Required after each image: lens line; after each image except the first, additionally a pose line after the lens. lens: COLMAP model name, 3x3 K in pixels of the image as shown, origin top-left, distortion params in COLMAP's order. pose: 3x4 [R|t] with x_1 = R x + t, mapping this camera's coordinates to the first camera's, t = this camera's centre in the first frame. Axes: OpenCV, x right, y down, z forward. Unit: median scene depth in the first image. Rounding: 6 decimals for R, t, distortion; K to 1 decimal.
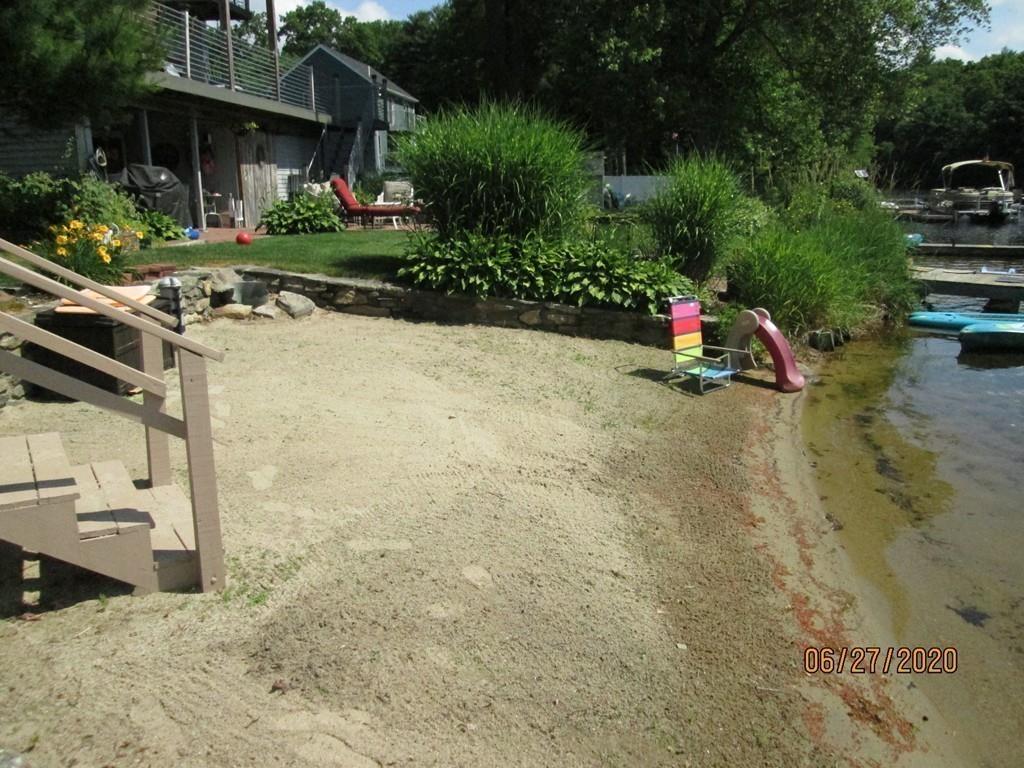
lens RADIAL K [[838.6, 0, 512.0], [0, 838.6, 384.0], [0, 0, 1]] dist [-0.027258, -0.009582]
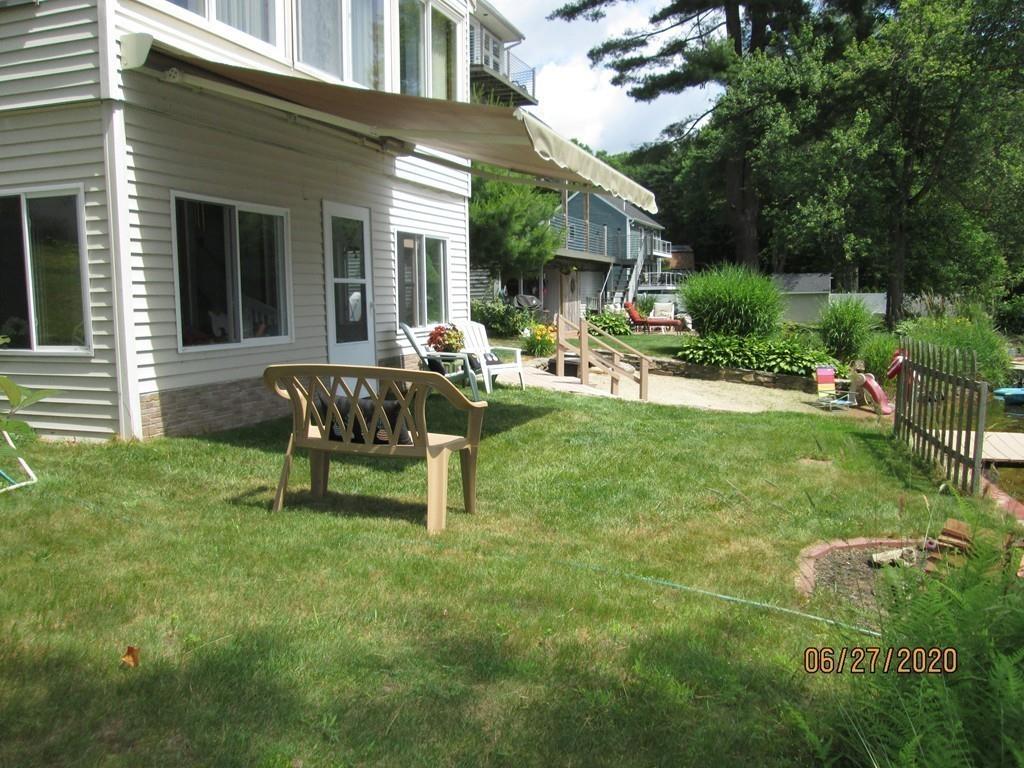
lens RADIAL K [[838.6, 0, 512.0], [0, 838.6, 384.0], [0, 0, 1]] dist [-0.027258, -0.009582]
pose [[0.962451, 0.027760, -0.270033, 0.019378], [-0.062698, 0.990593, -0.121632, 0.199203], [0.264117, 0.133995, 0.955138, -0.960514]]
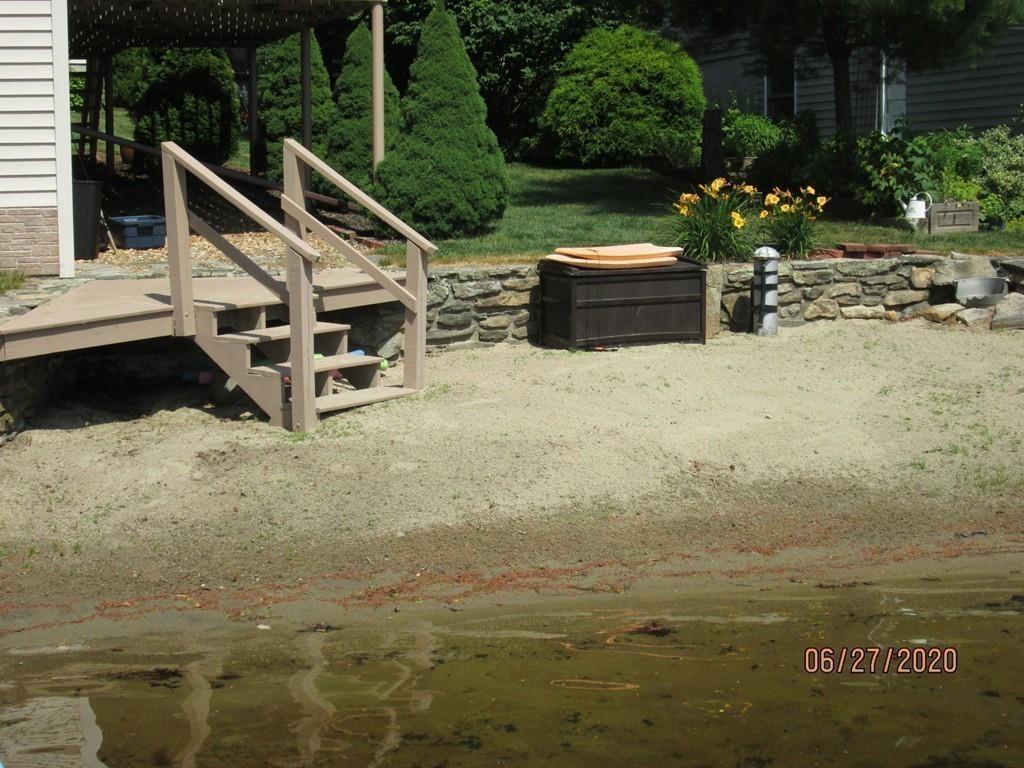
lens RADIAL K [[1843.8, 0, 485.8], [0, 1843.8, 384.3], [0, 0, 1]] dist [-0.171655, -0.129864]
pose [[0.389458, 0.110950, -0.914337, 0.878456], [-0.206962, 0.977873, 0.030505, 0.006459], [0.897491, 0.177353, 0.403803, 0.022329]]
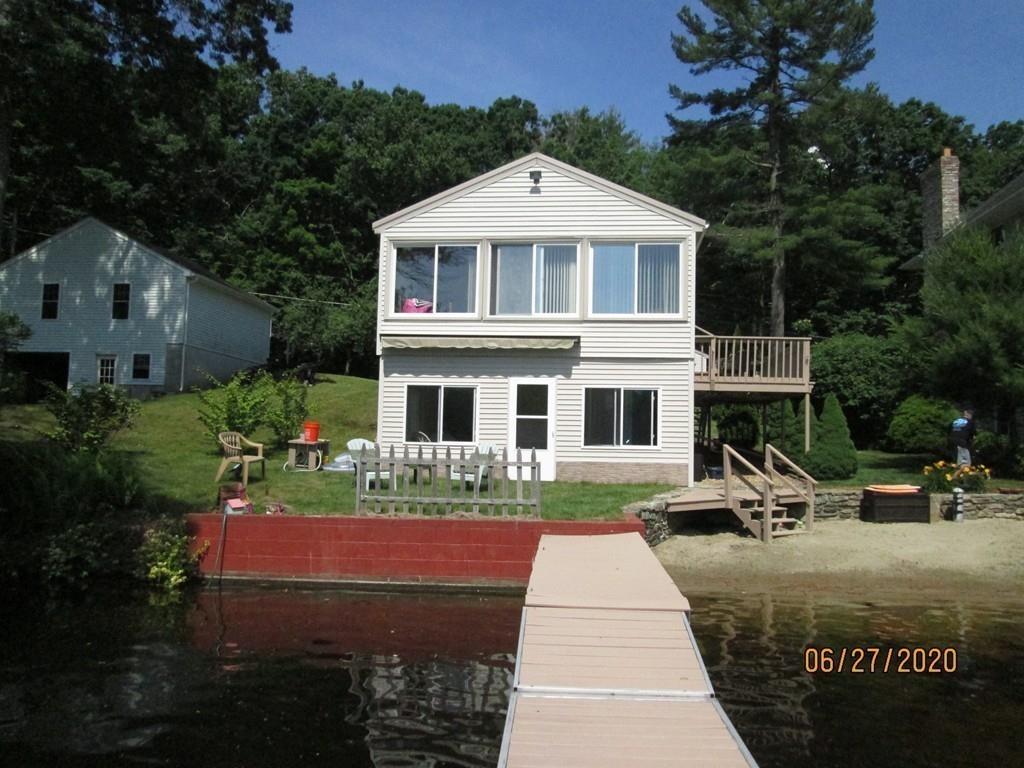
lens RADIAL K [[838.6, 0, 512.0], [0, 838.6, 384.0], [0, 0, 1]] dist [-0.027258, -0.009582]
pose [[-0.038361, -0.061439, -0.997373, 1.355213], [-0.245717, 0.968042, -0.050182, 0.003158], [0.968582, 0.243147, -0.052232, -0.060565]]
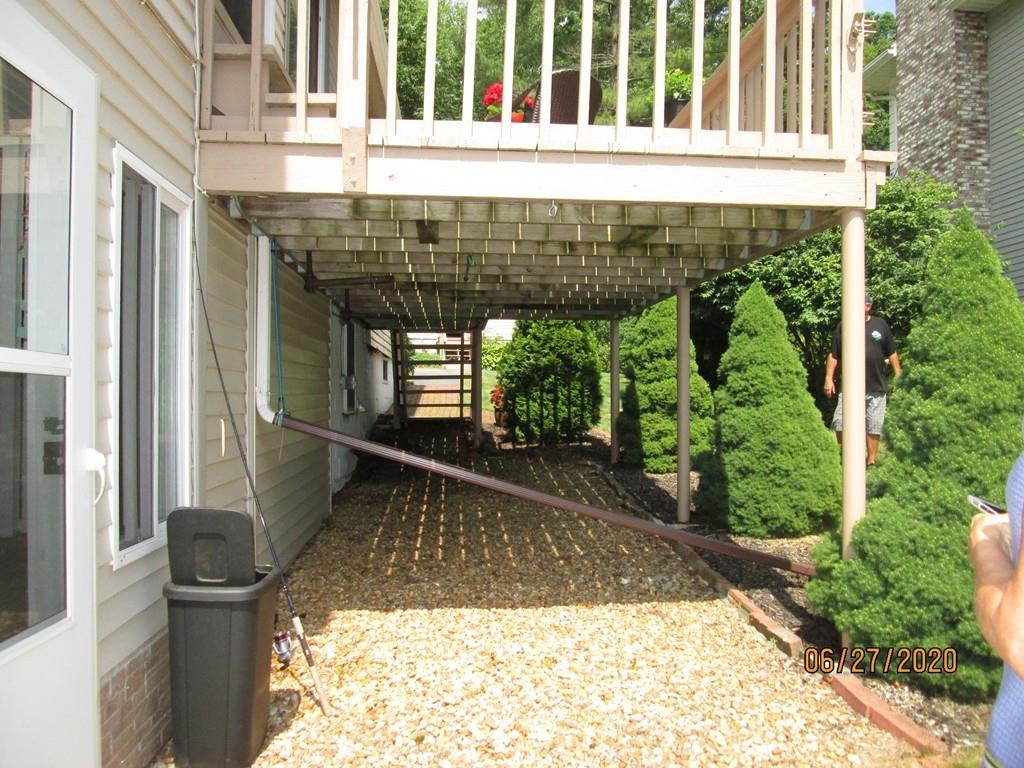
lens RADIAL K [[838.6, 0, 512.0], [0, 838.6, 384.0], [0, 0, 1]] dist [-0.027258, -0.009582]
pose [[0.151884, -0.001061, -0.988398, -0.250947], [-0.229287, 0.972683, -0.036277, -0.118860], [0.961436, 0.232137, 0.147492, 0.320547]]
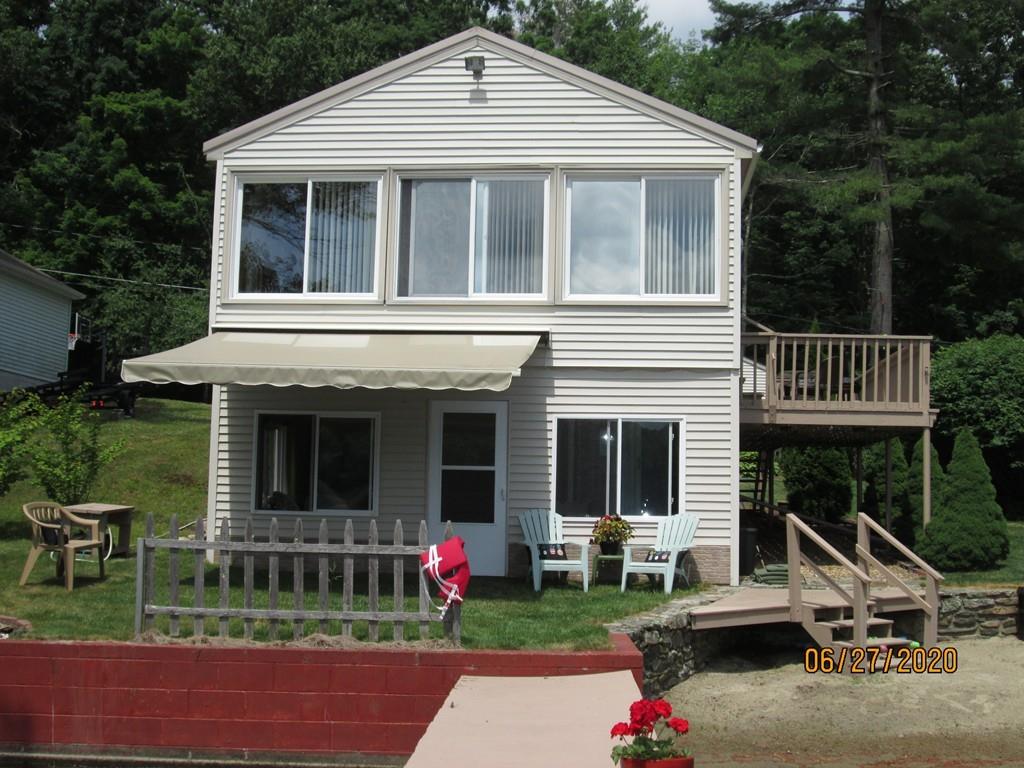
lens RADIAL K [[1290.8, 0, 526.7], [0, 1290.8, 387.9], [0, 0, 1]] dist [-0.069099, 0.052202]
pose [[-0.003407, -0.084935, -0.996381, 1.205147], [-0.243586, 0.966445, -0.081550, -0.011228], [0.969873, 0.242426, -0.023982, -0.010883]]
